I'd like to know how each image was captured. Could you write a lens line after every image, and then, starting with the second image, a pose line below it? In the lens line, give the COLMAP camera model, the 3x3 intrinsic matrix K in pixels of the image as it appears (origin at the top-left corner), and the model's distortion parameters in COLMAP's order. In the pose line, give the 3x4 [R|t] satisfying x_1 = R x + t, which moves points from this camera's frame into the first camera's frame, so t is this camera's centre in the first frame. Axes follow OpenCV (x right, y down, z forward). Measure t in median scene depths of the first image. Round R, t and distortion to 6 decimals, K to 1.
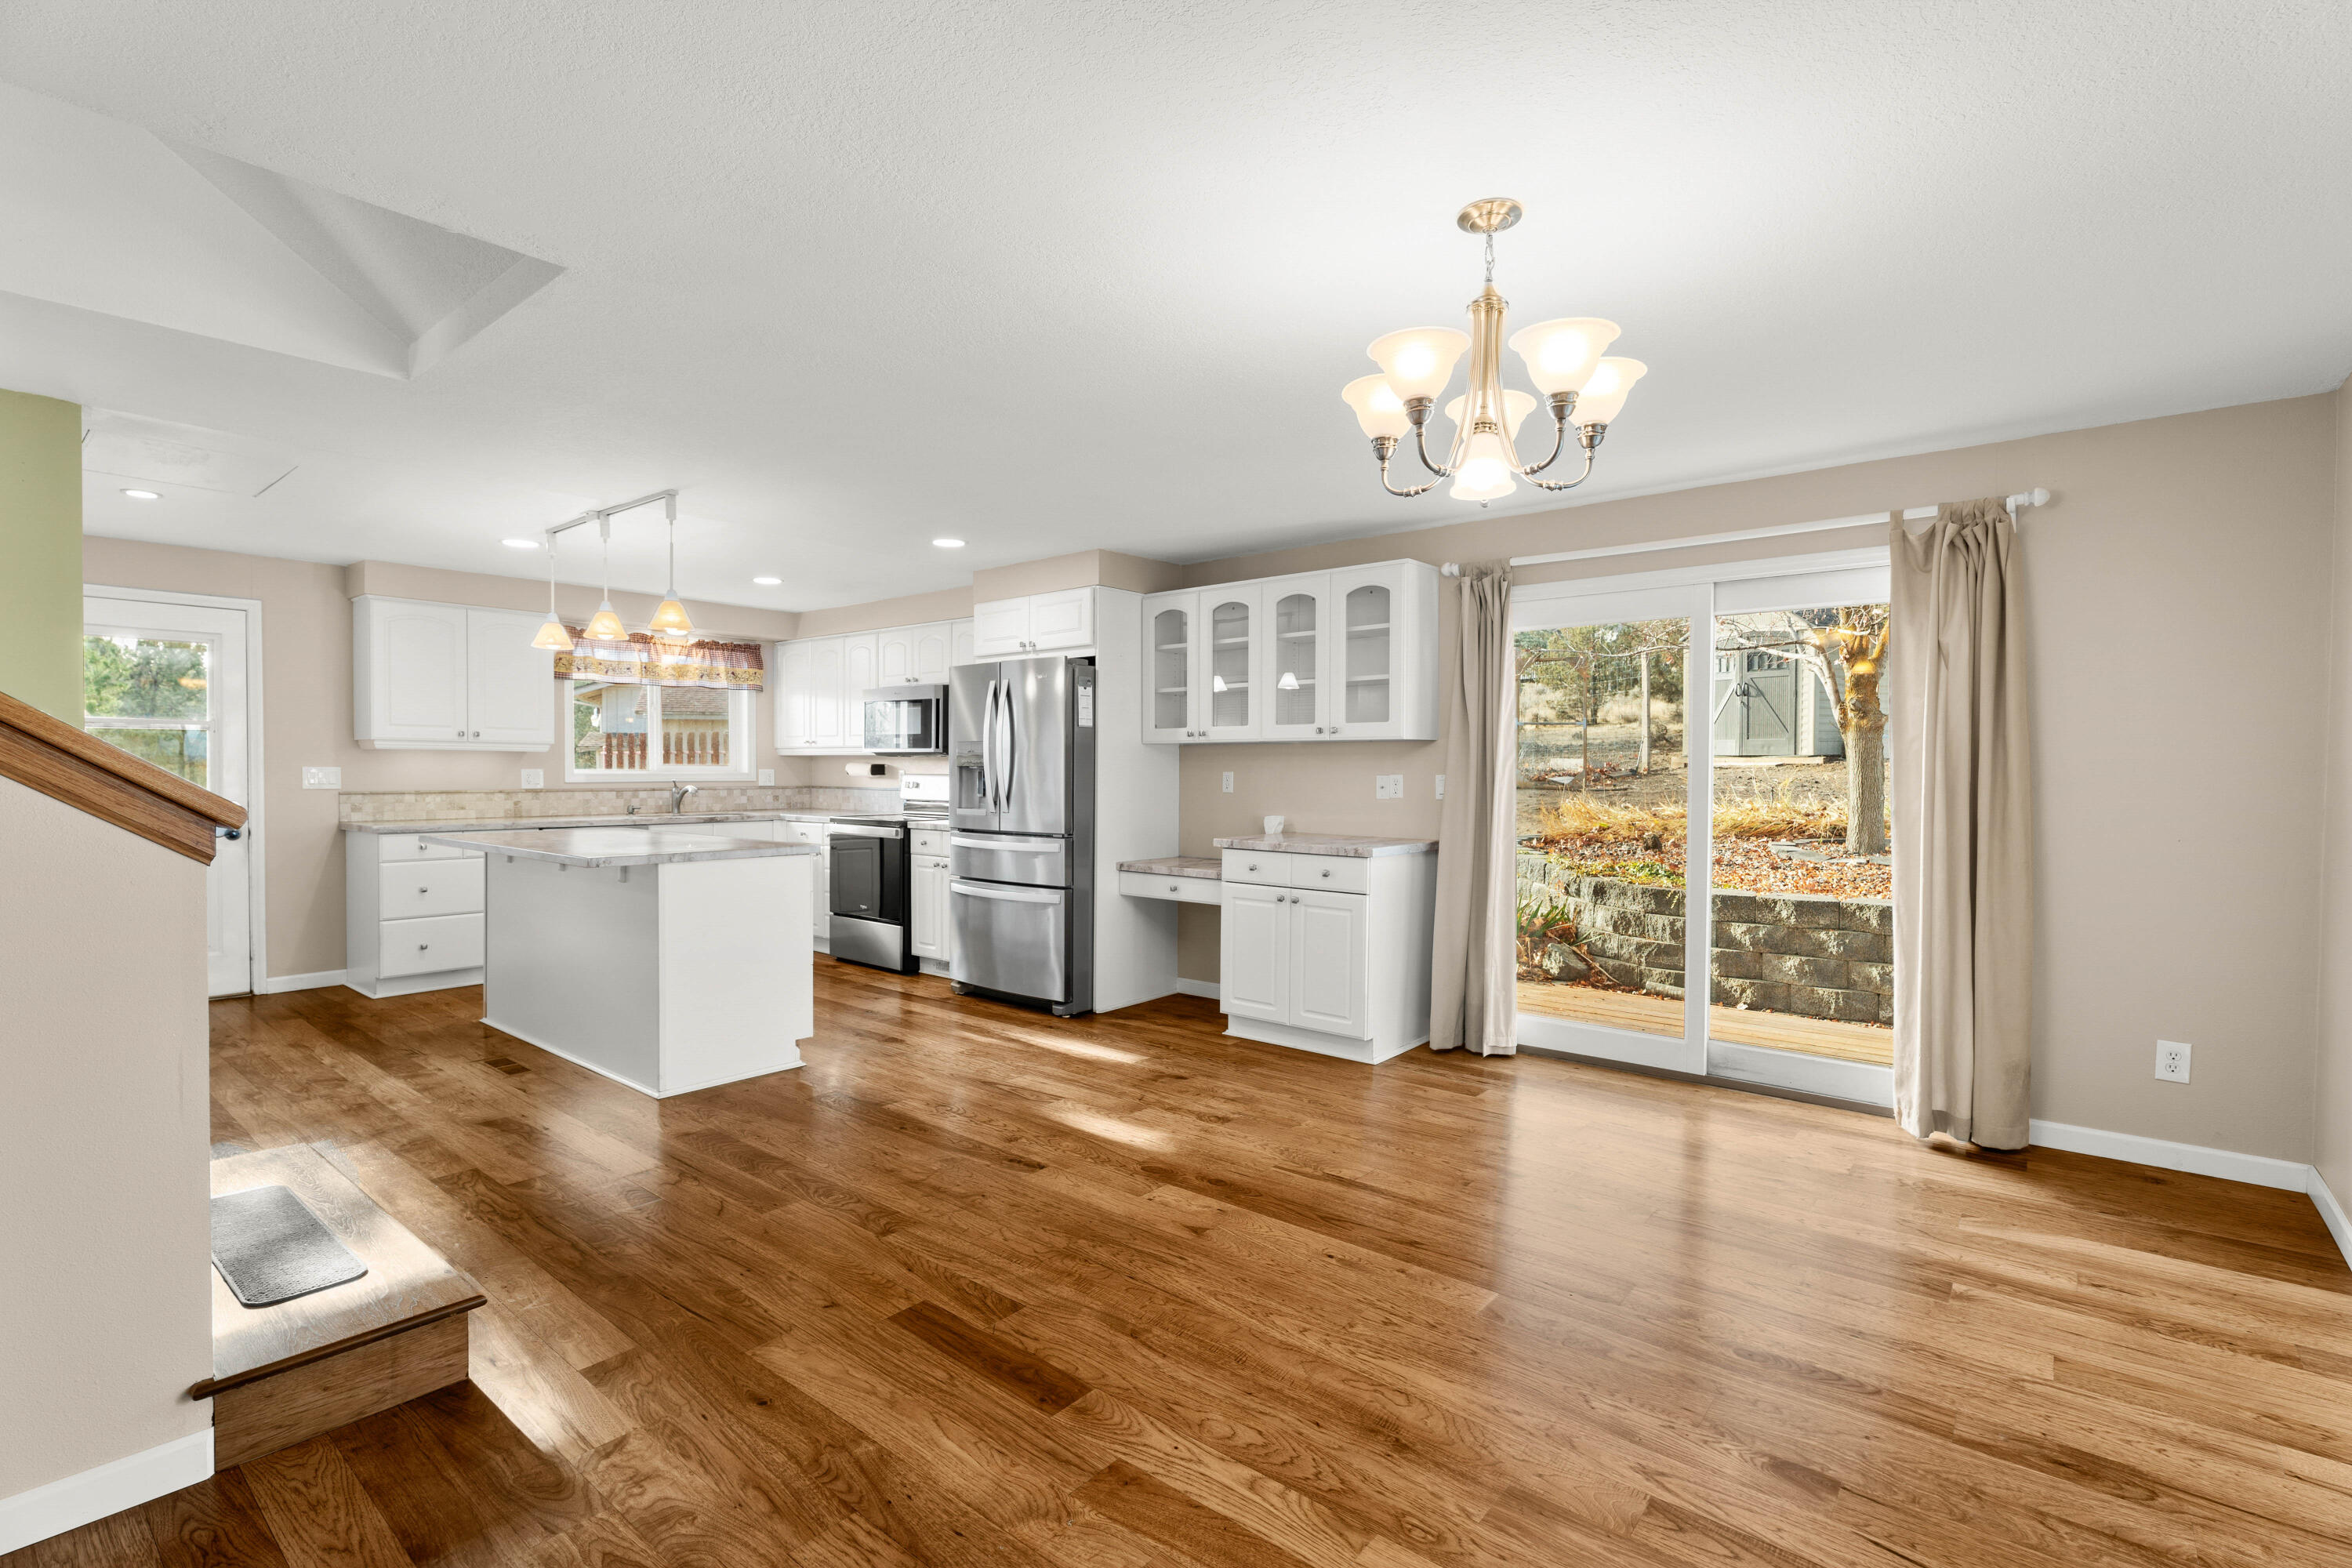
lens RADIAL K [[1064.5, 0, 1162.5], [0, 1064.5, 796.3], [0, 0, 1]] dist [0.005059, -0.003458]
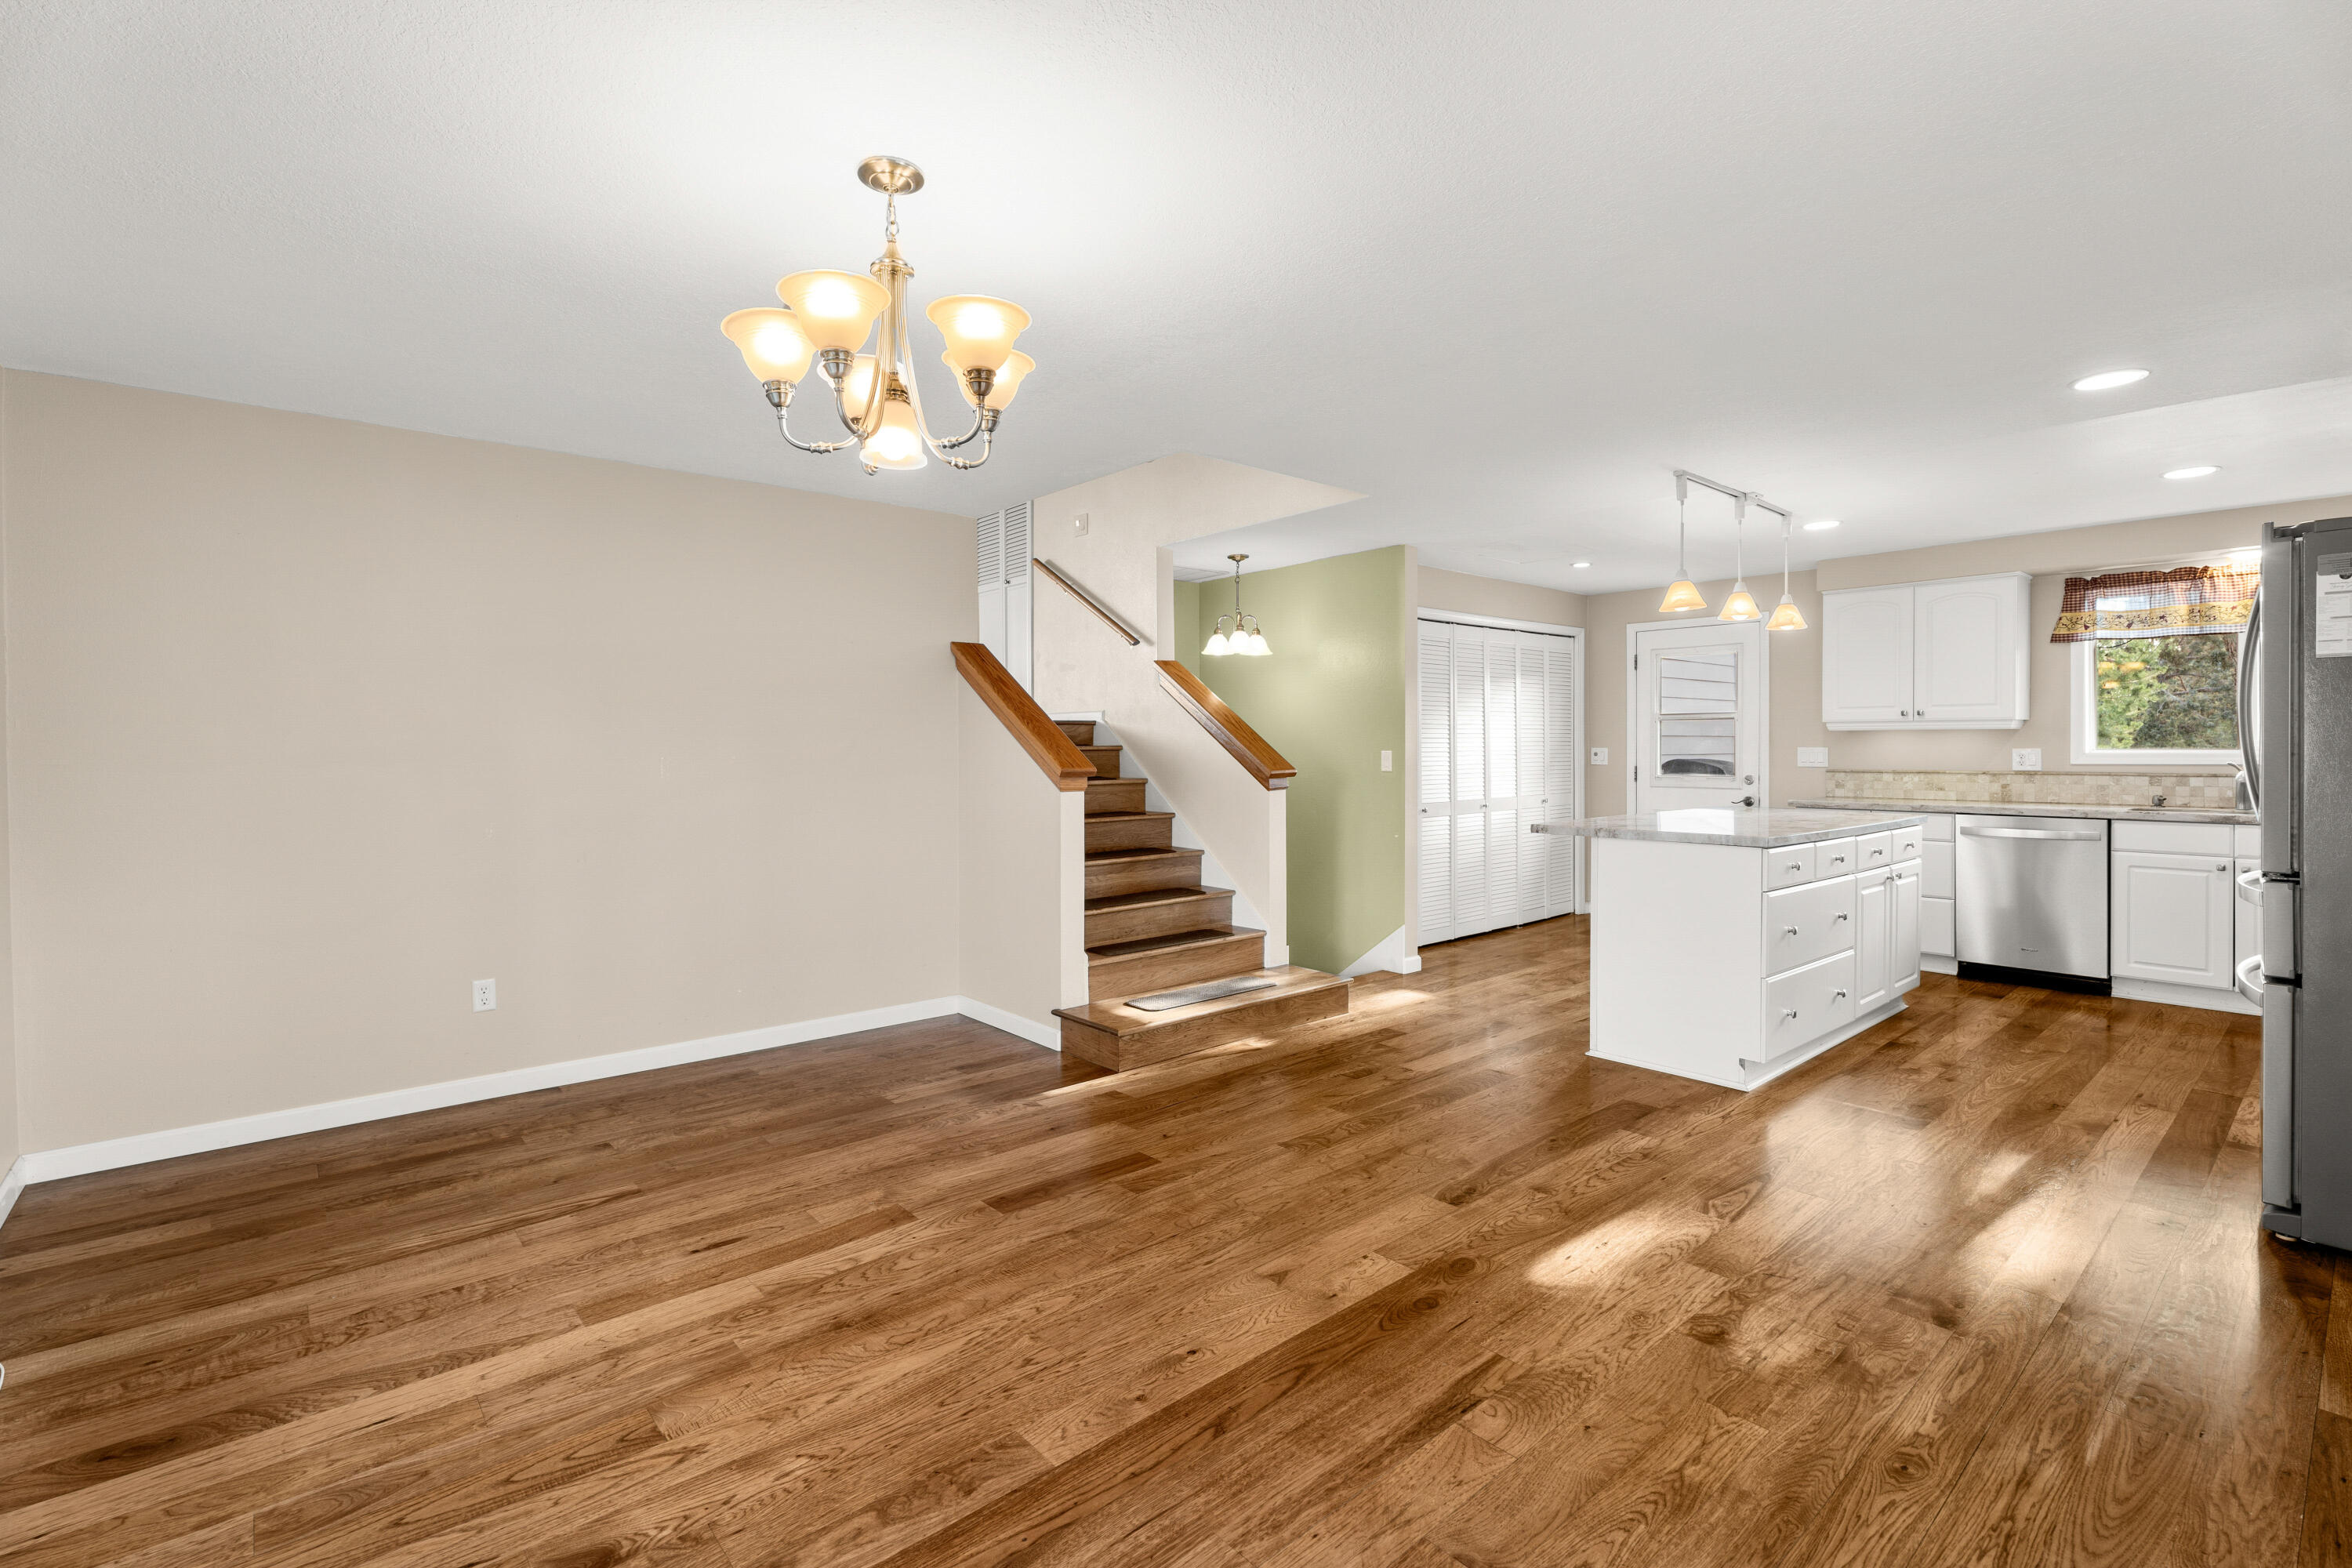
lens RADIAL K [[1064.5, 0, 1193.5], [0, 1064.5, 755.7], [0, 0, 1]] dist [0.005059, -0.003458]
pose [[-0.146583, 0.001712, -0.989197, 0.413346], [-0.021205, 0.999763, 0.004873, -0.009915], [0.988971, 0.021690, -0.146512, 0.480780]]
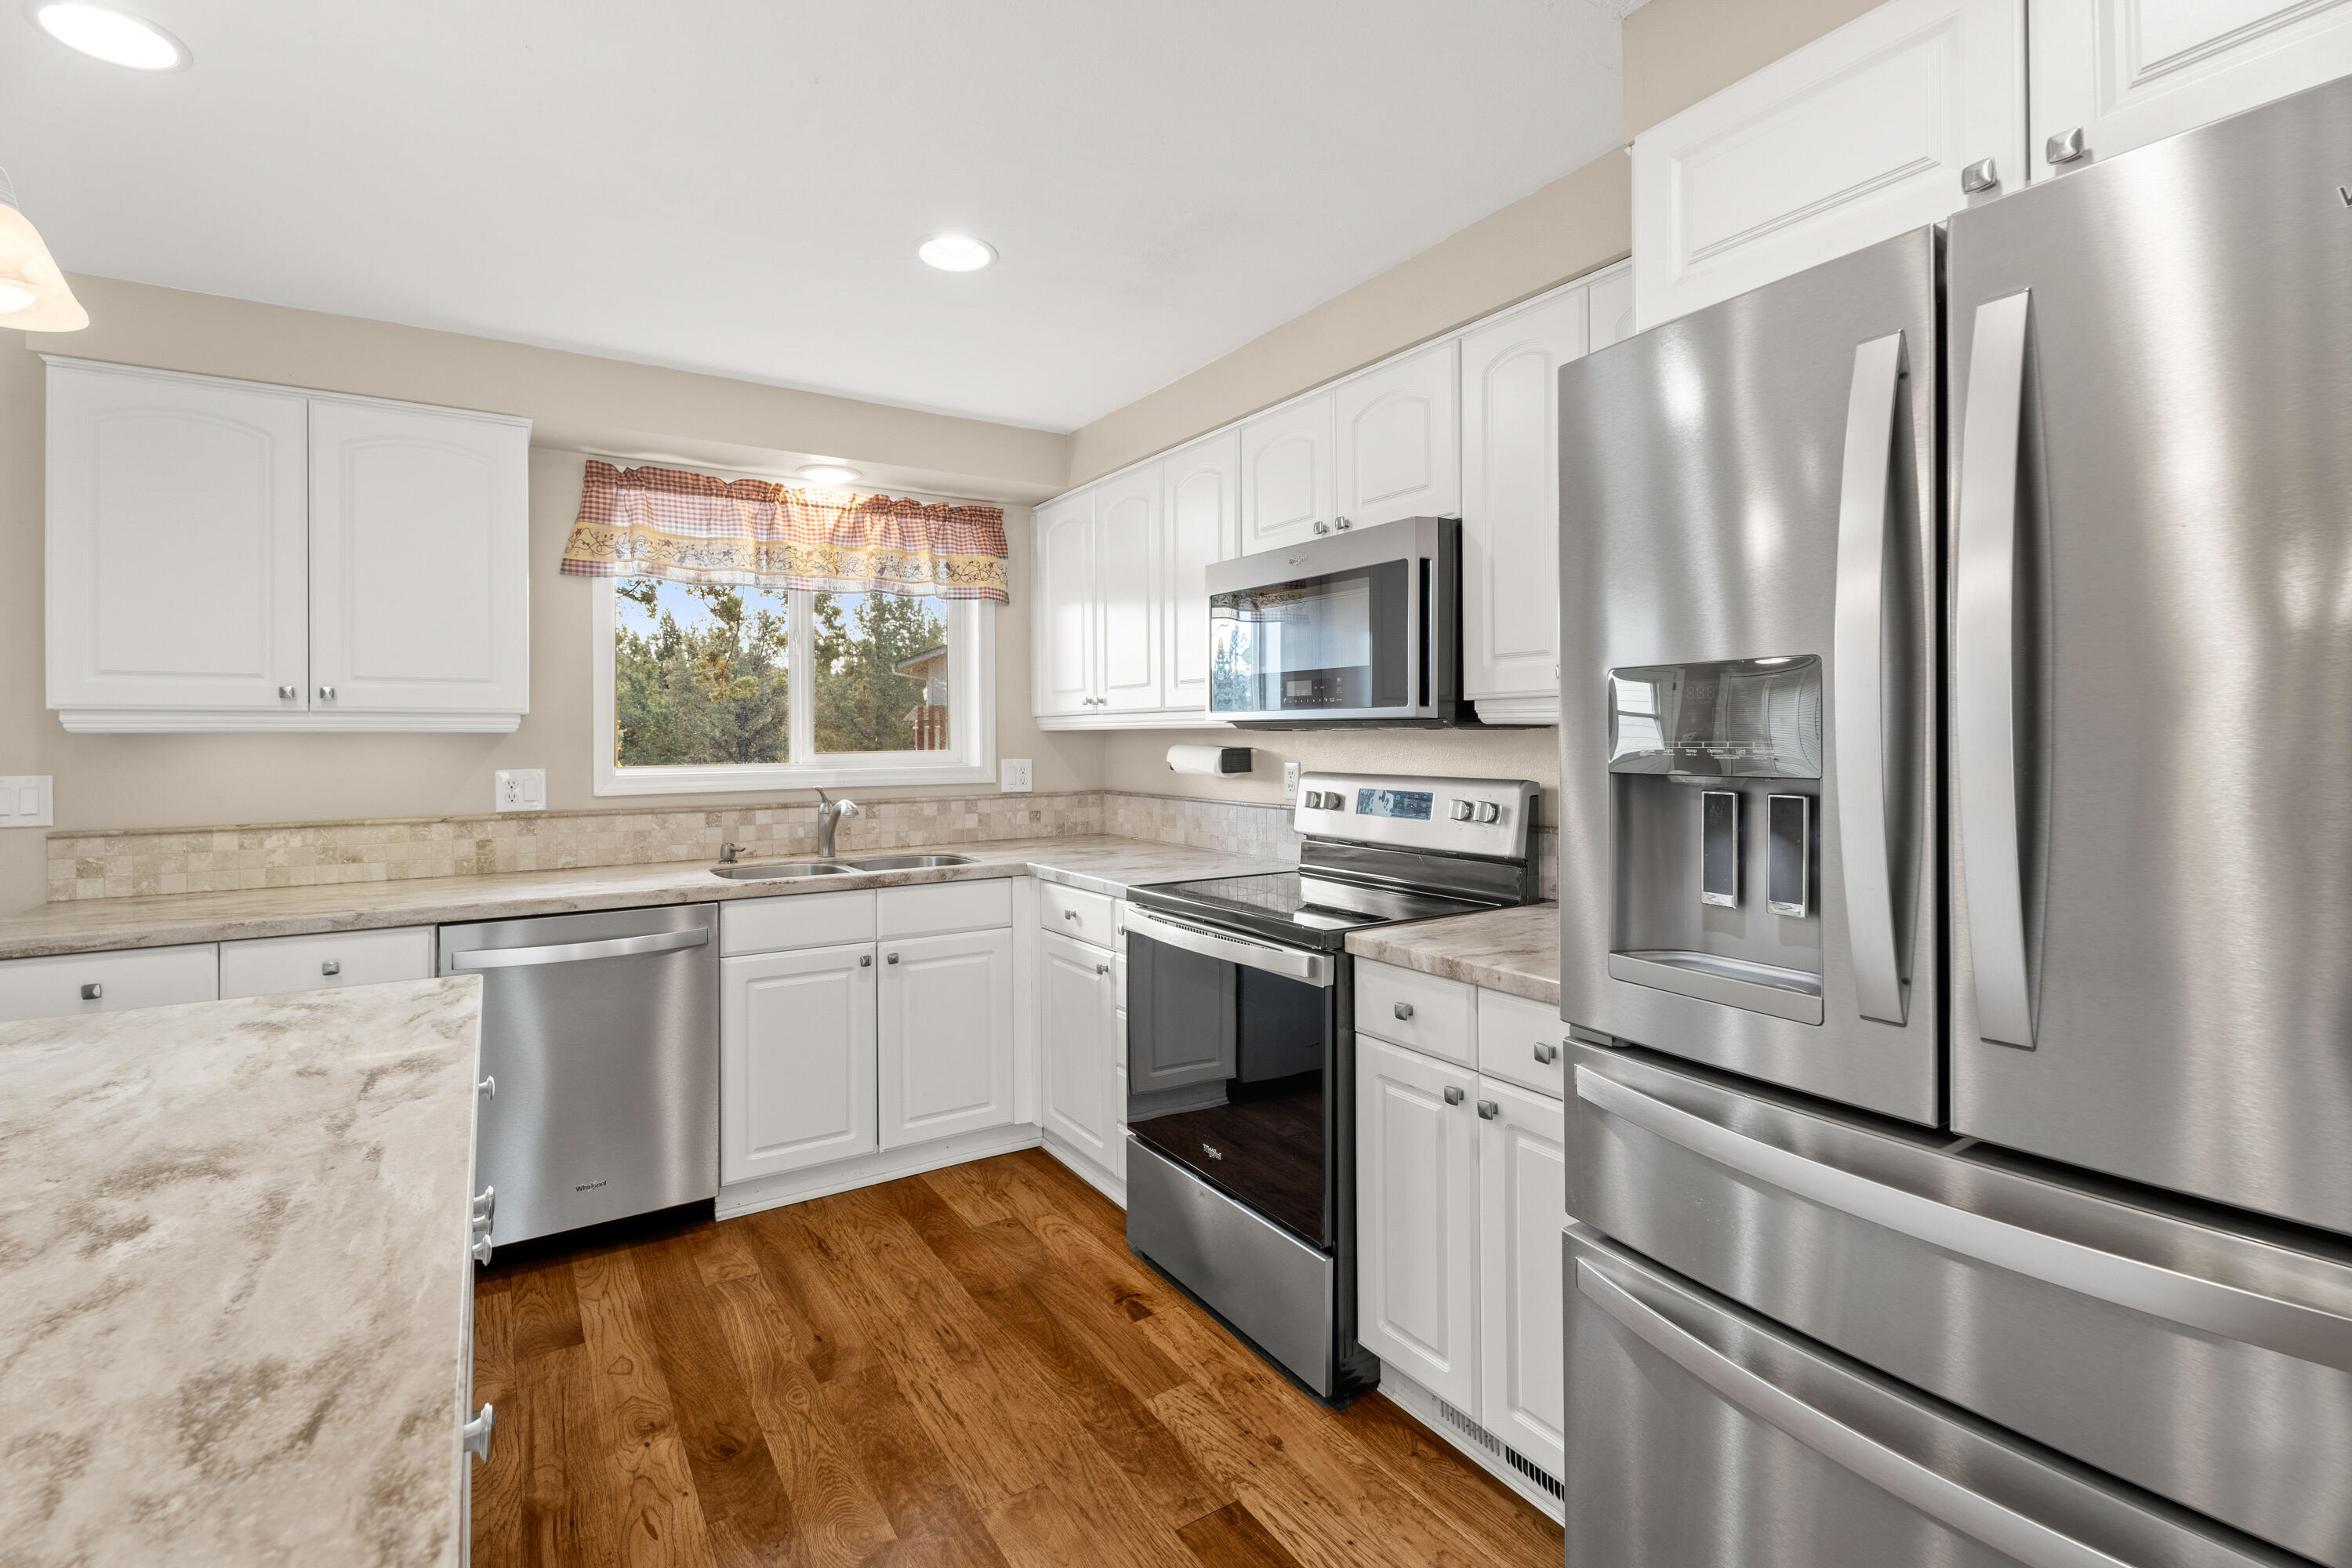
lens RADIAL K [[1064.5, 0, 1133.4], [0, 1064.5, 743.0], [0, 0, 1]] dist [0.005059, -0.003458]
pose [[0.945723, -0.009168, -0.324844, -0.201319], [0.003208, 0.999817, -0.018879, -0.029493], [0.324958, 0.016812, 0.945579, 0.696373]]
